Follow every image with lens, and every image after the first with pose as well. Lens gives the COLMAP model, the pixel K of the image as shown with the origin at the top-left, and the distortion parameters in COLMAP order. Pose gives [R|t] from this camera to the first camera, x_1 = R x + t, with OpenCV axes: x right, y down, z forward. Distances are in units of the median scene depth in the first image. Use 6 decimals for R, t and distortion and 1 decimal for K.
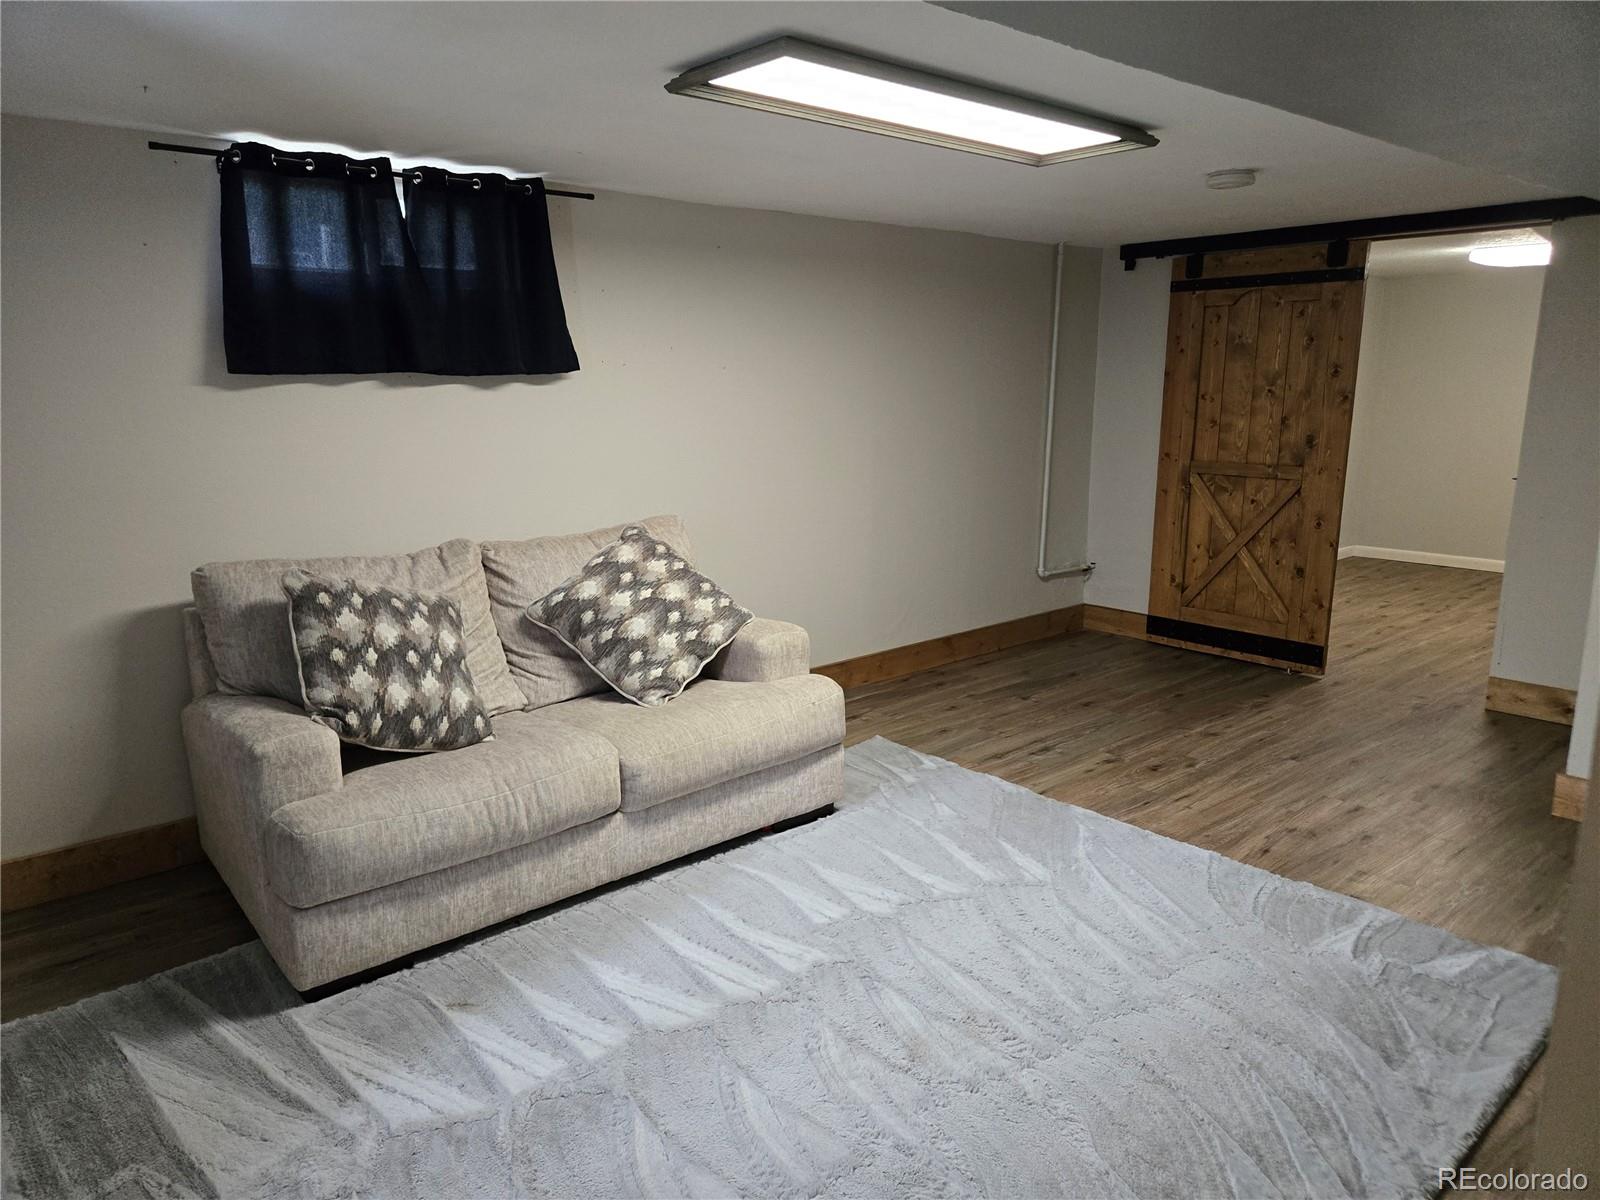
lens RADIAL K [[1069.8, 0, 800.4], [0, 1069.8, 587.9], [0, 0, 1]] dist [0.066482, -0.049993]
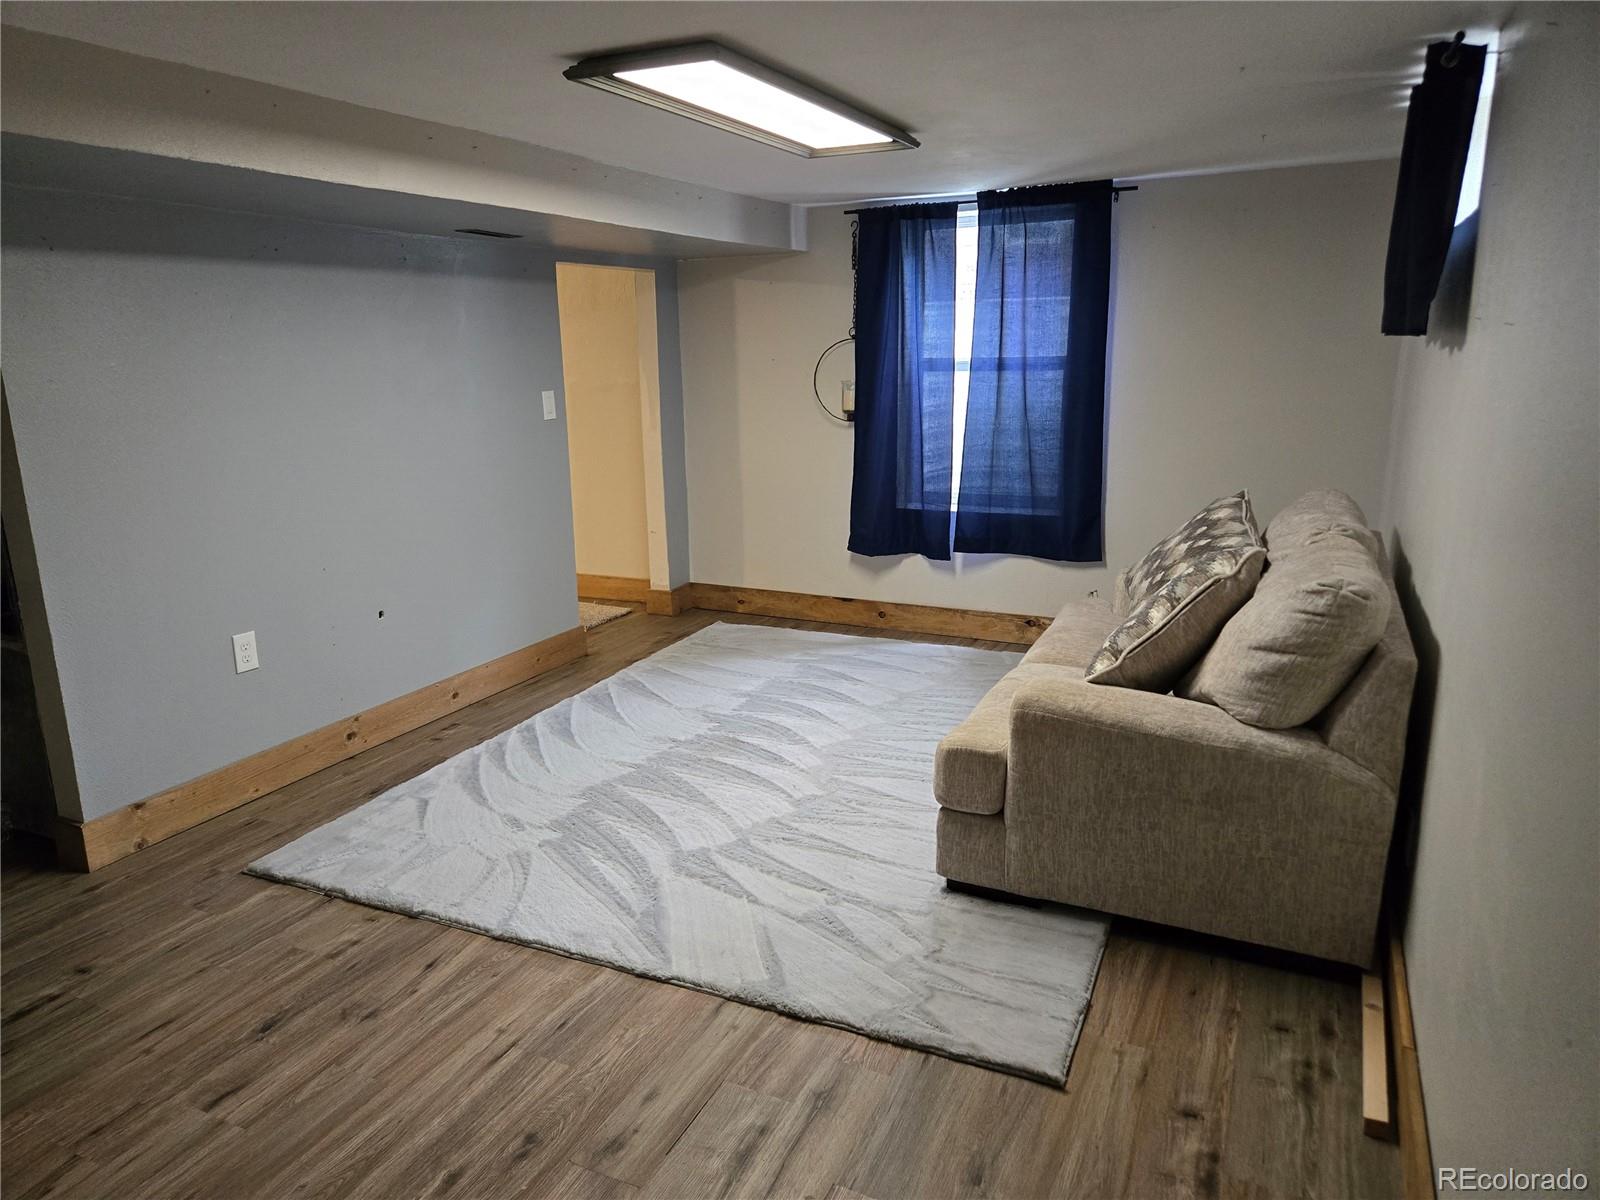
lens RADIAL K [[1069.8, 0, 800.4], [0, 1069.8, 587.9], [0, 0, 1]] dist [0.066482, -0.049993]
pose [[-0.912390, 0.104367, -0.395794, 0.385824], [-0.068805, 0.914084, 0.399645, -0.287320], [0.403498, 0.391865, -0.826820, 1.369308]]
